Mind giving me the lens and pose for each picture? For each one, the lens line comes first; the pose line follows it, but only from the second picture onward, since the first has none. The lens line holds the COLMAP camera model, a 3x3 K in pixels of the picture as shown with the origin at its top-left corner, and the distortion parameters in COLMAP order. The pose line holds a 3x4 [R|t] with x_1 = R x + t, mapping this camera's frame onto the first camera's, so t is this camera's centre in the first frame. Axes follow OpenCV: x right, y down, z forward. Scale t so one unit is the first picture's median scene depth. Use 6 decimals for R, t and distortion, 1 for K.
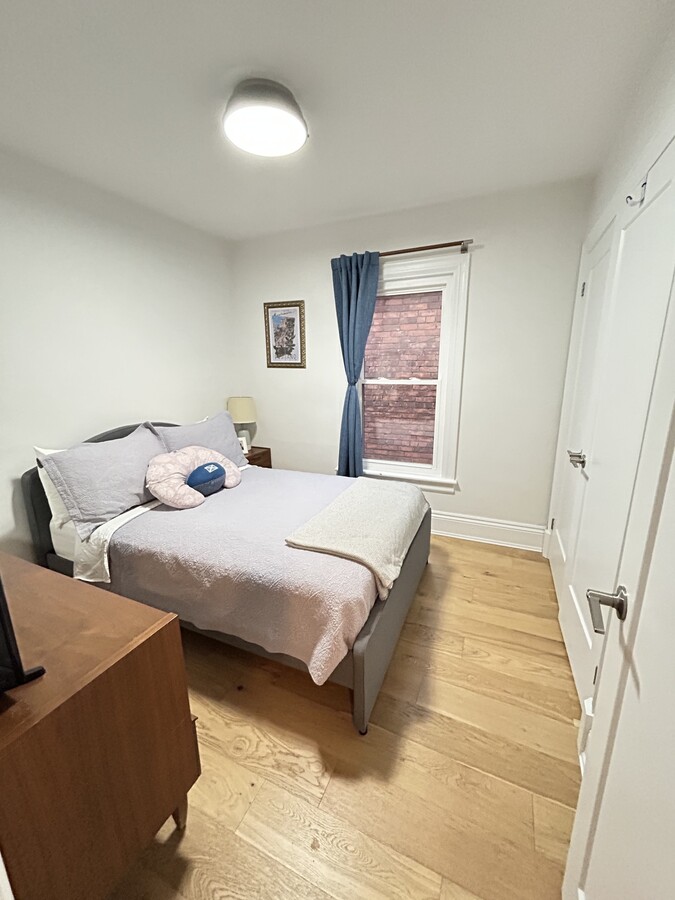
lens RADIAL K [[363.1, 0, 338.3], [0, 363.1, 448.6], [0, 0, 1]] dist [-0.000915, 0.000701]
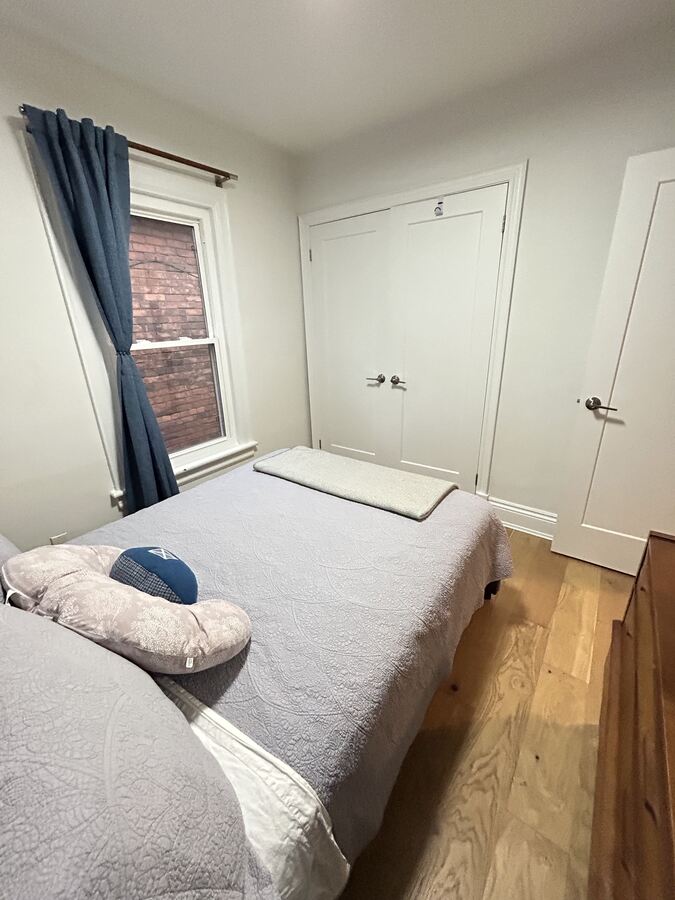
lens RADIAL K [[363.1, 0, 338.3], [0, 363.1, 448.6], [0, 0, 1]] dist [-0.000915, 0.000701]
pose [[0.211478, -0.326891, 0.921097, -0.571795], [0.246512, 0.929783, 0.273376, -0.113656], [-0.945785, 0.169248, 0.277211, 0.555935]]
